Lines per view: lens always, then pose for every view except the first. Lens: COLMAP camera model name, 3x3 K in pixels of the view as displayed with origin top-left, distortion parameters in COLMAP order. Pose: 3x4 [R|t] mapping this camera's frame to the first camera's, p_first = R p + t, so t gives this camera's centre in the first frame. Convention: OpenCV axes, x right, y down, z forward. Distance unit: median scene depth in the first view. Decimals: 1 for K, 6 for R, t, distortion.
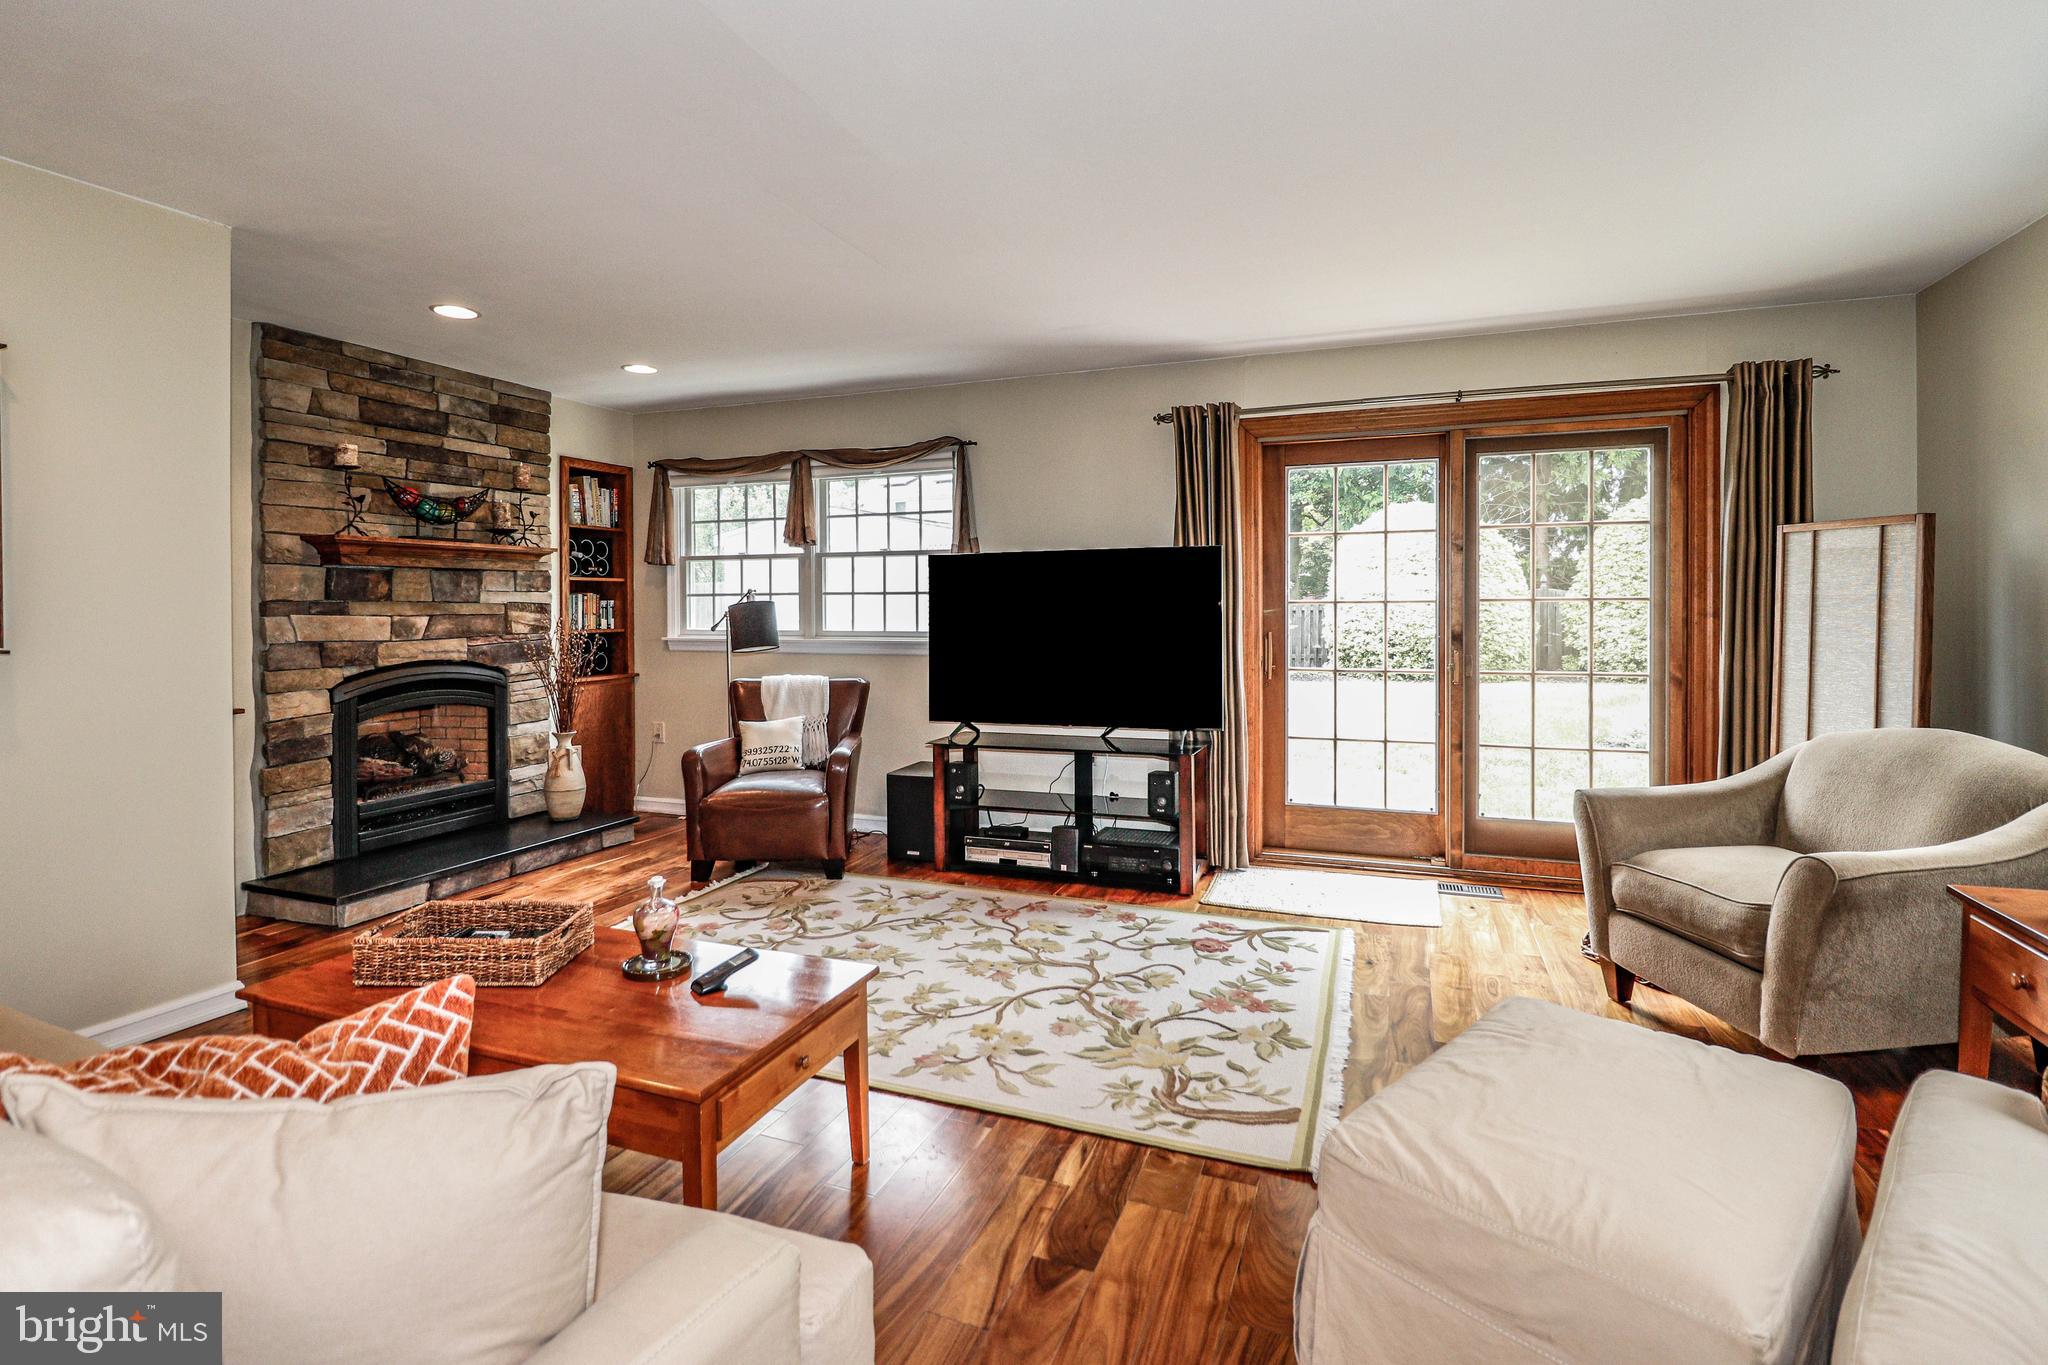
lens RADIAL K [[952.8, 0, 1062.7], [0, 952.8, 602.6], [0, 0, 1]] dist [0.001471, 0.000094]
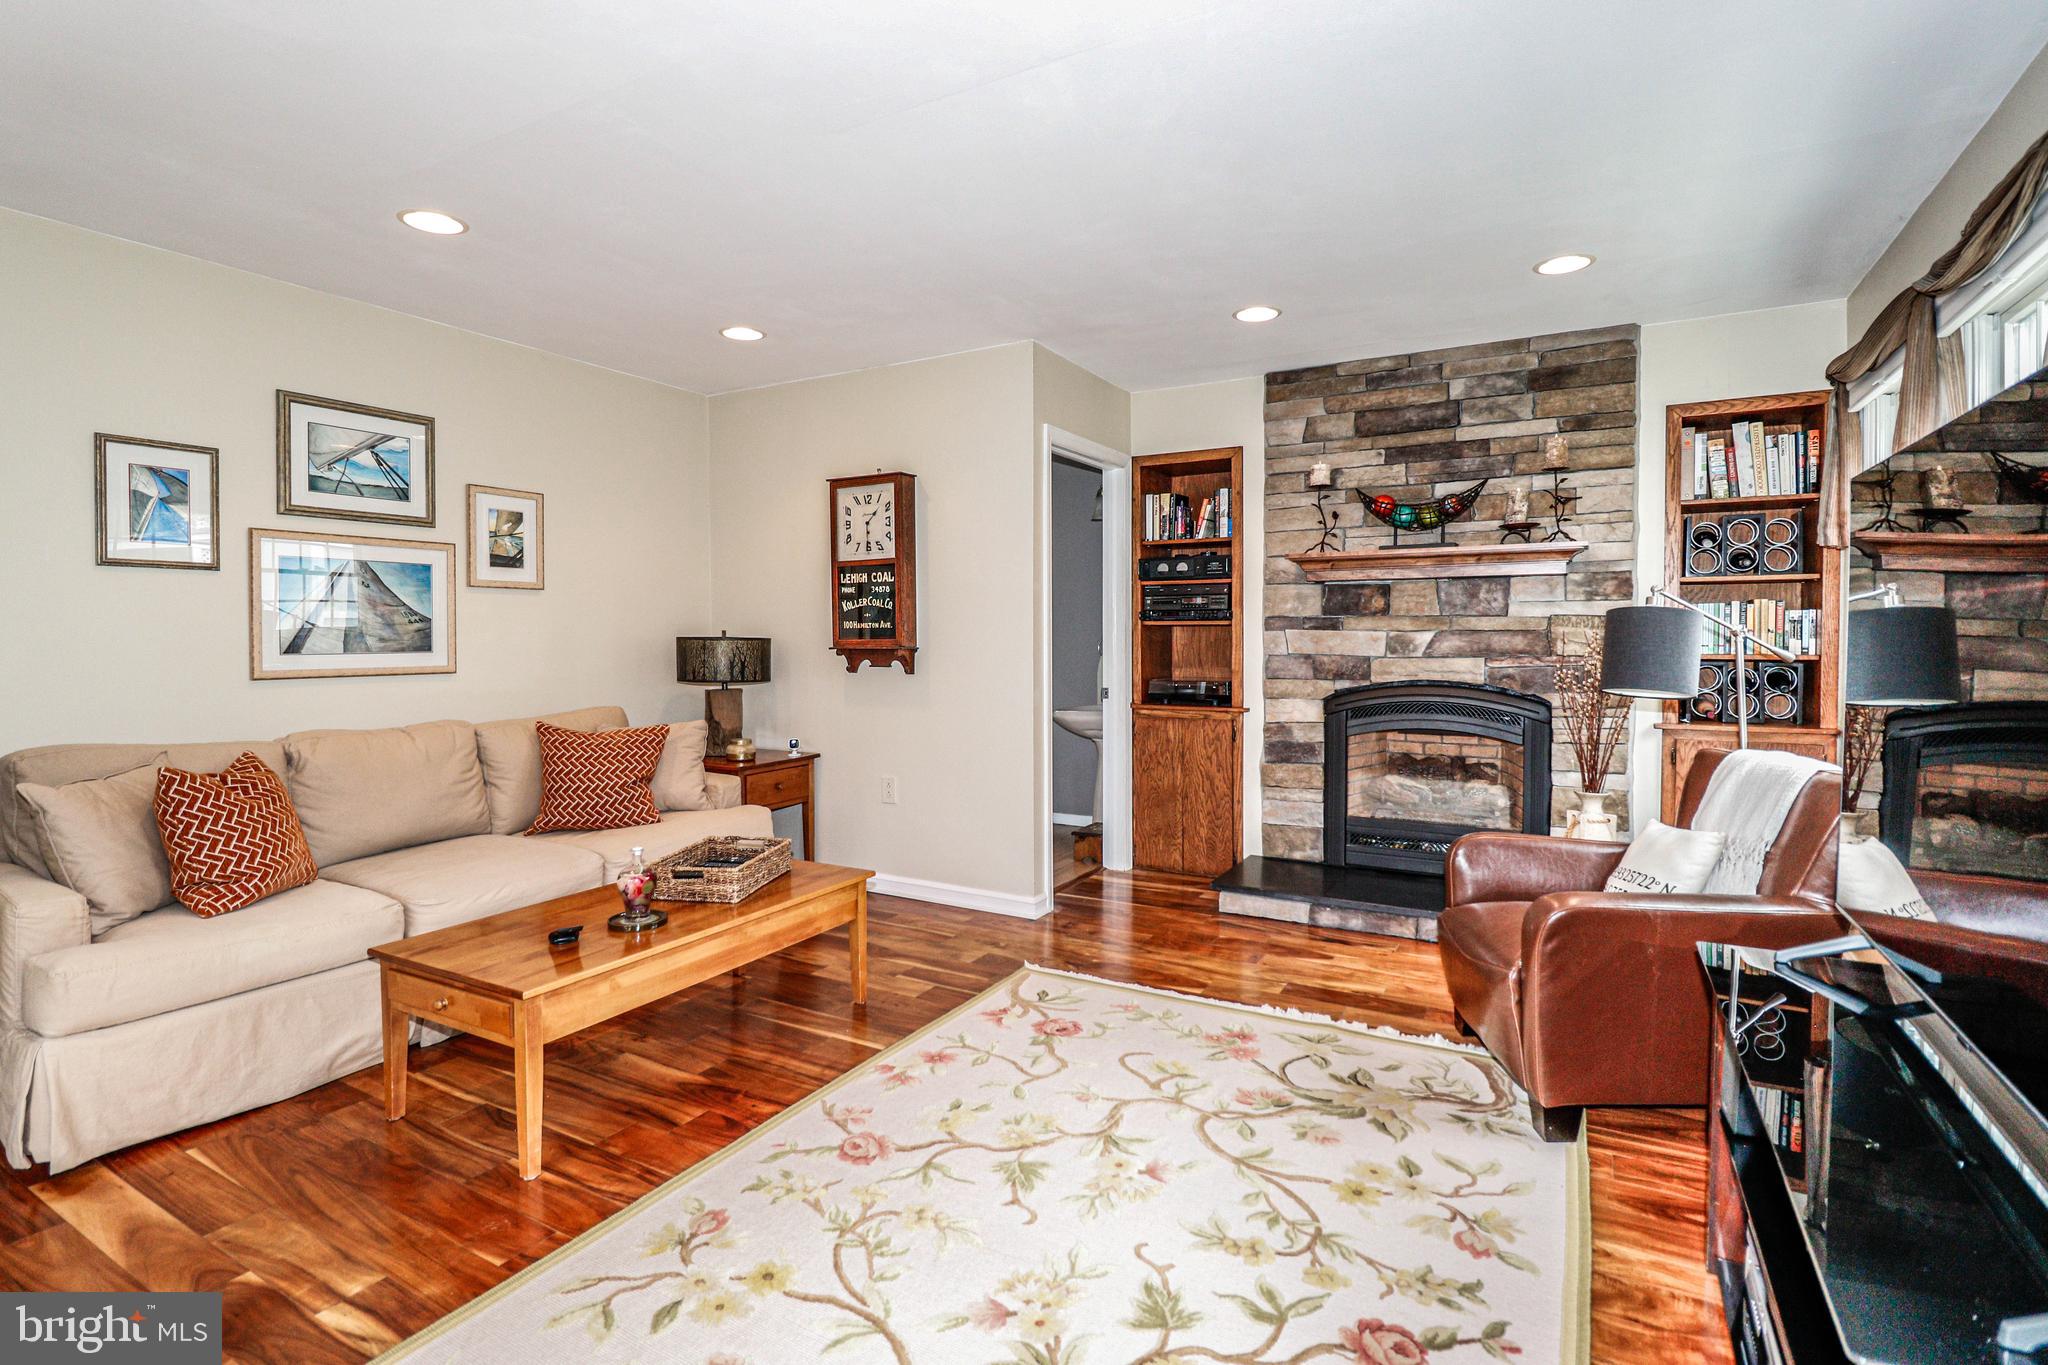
lens RADIAL K [[971.8, 0, 1022.1], [0, 971.8, 653.8], [0, 0, 1]] dist [-0.016668, -0.001066]
pose [[-0.169287, 0.023699, -0.985282, 0.332702], [0.006231, 0.999717, 0.022976, 0.012461], [0.985547, -0.002250, -0.169387, 0.829070]]
